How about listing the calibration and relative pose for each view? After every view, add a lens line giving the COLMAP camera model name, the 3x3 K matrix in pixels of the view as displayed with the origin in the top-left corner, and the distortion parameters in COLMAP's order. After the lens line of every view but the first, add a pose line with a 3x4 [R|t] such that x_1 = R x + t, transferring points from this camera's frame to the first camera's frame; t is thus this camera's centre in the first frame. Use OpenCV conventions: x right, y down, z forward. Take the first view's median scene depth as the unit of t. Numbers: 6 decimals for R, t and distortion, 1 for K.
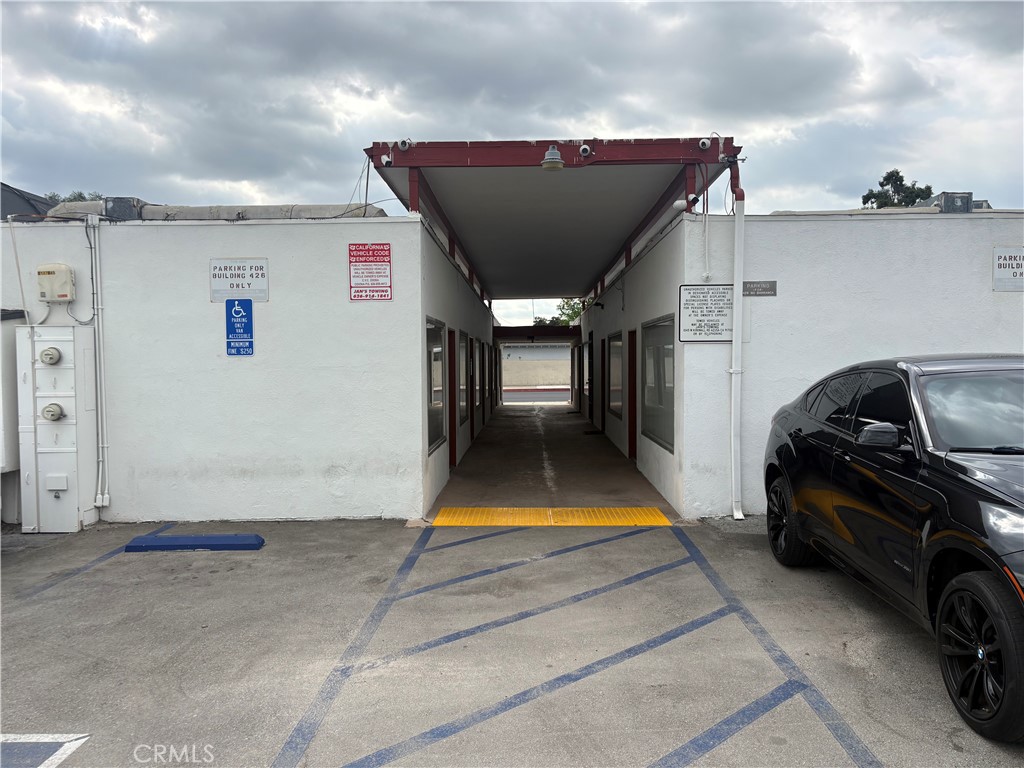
lens RADIAL K [[776.2, 0, 513.2], [0, 776.2, 385.5], [0, 0, 1]] dist [0.002629, -0.003494]
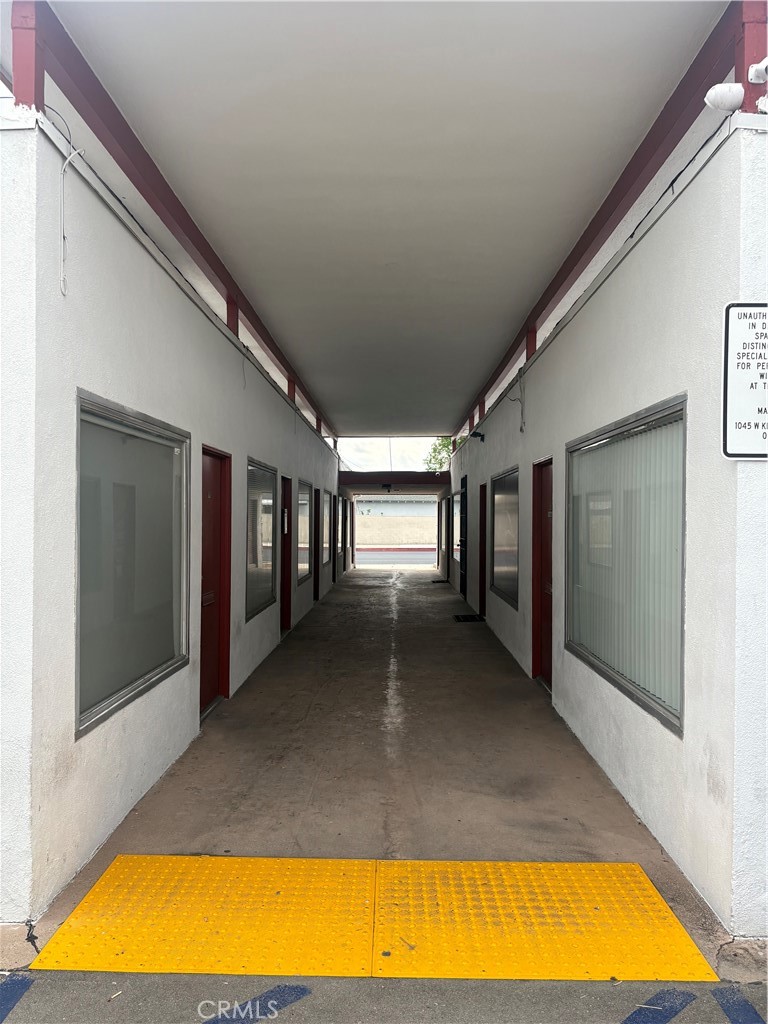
lens RADIAL K [[776.2, 0, 383.1], [0, 776.2, 514.3], [0, 0, 1]] dist [0.002629, -0.003494]
pose [[0.999915, 0.012616, 0.003414, 0.023397], [-0.012480, 0.999232, -0.037150, -0.005943], [-0.003880, 0.037104, 0.999304, 0.298686]]
